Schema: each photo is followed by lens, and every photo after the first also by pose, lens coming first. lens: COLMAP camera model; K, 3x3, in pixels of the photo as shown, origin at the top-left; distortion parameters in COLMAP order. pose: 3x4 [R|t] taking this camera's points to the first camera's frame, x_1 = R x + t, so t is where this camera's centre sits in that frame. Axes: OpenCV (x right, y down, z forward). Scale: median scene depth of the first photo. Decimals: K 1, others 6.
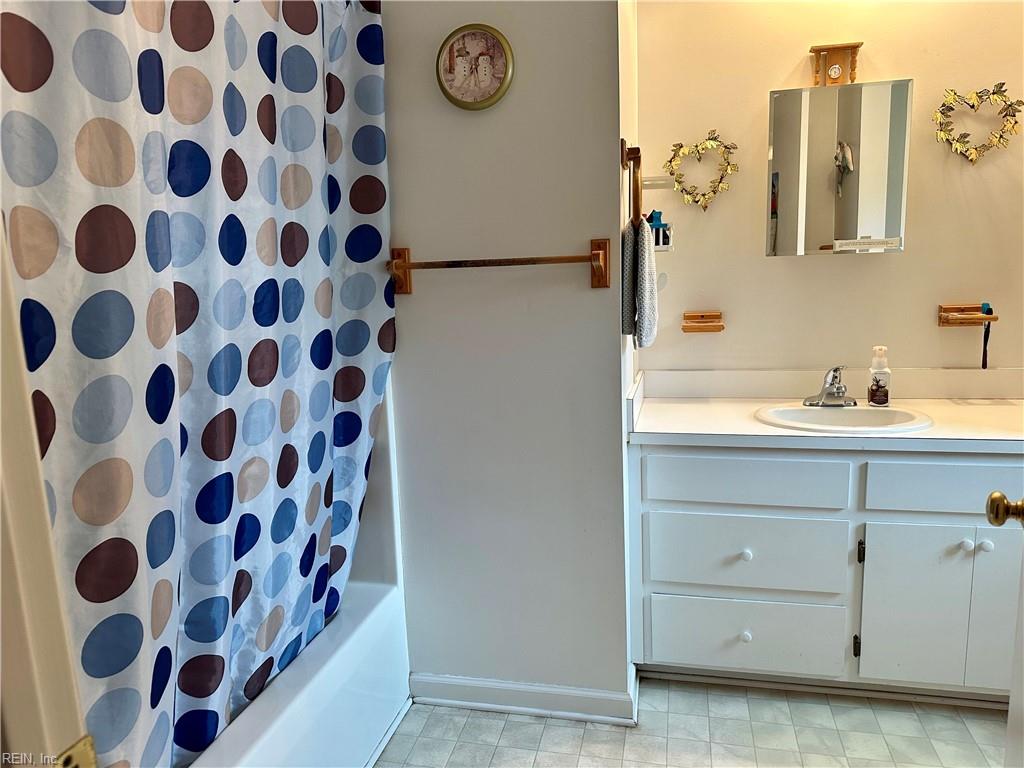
lens RADIAL K [[717.3, 0, 509.5], [0, 717.3, 378.0], [0, 0, 1]] dist [0.049707, -0.051292]
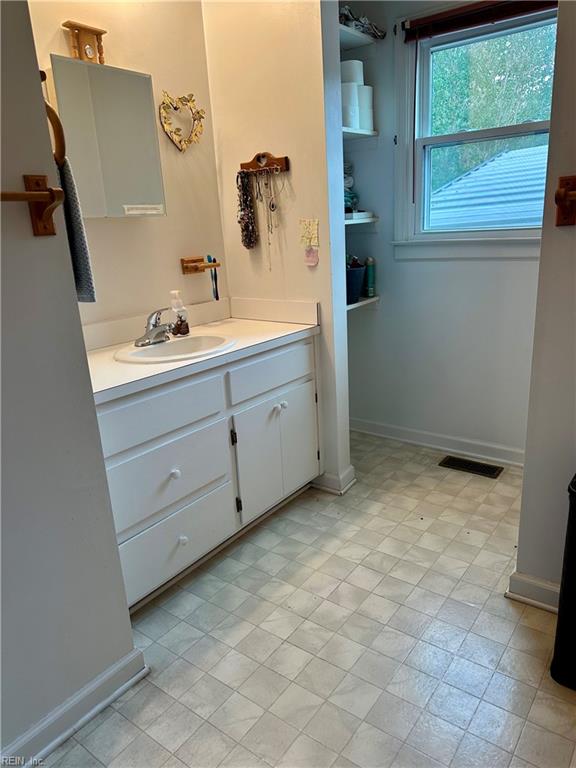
lens RADIAL K [[538.0, 0, 295.7], [0, 538.0, 385.1], [0, 0, 1]] dist [0.049707, -0.051292]
pose [[0.412110, -0.244607, 0.877686, -0.313634], [0.190349, 0.965147, 0.179605, -0.013215], [-0.891029, 0.093049, 0.444307, 0.418906]]
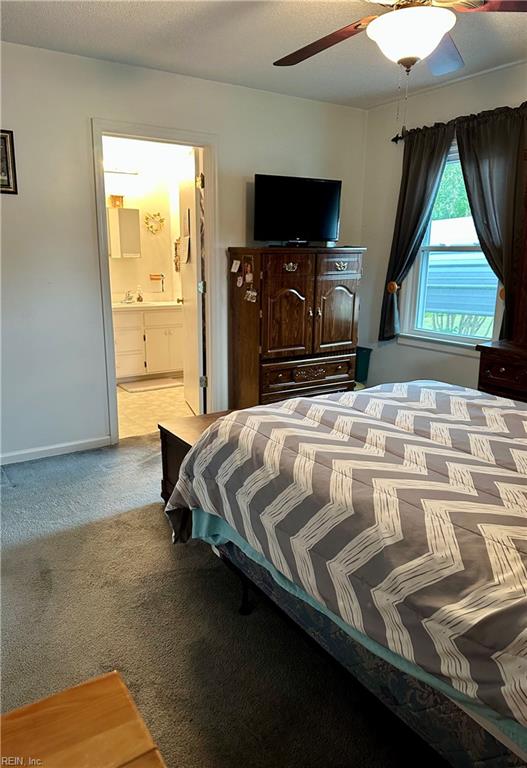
lens RADIAL K [[519.5, 0, 263.2], [0, 519.5, 385.3], [0, 0, 1]] dist [0.005297, 0.000185]
pose [[0.663714, -0.132672, 0.736127, -1.081001], [0.091027, 0.991156, 0.096563, 0.267762], [-0.742427, 0.002917, 0.669920, -1.216924]]
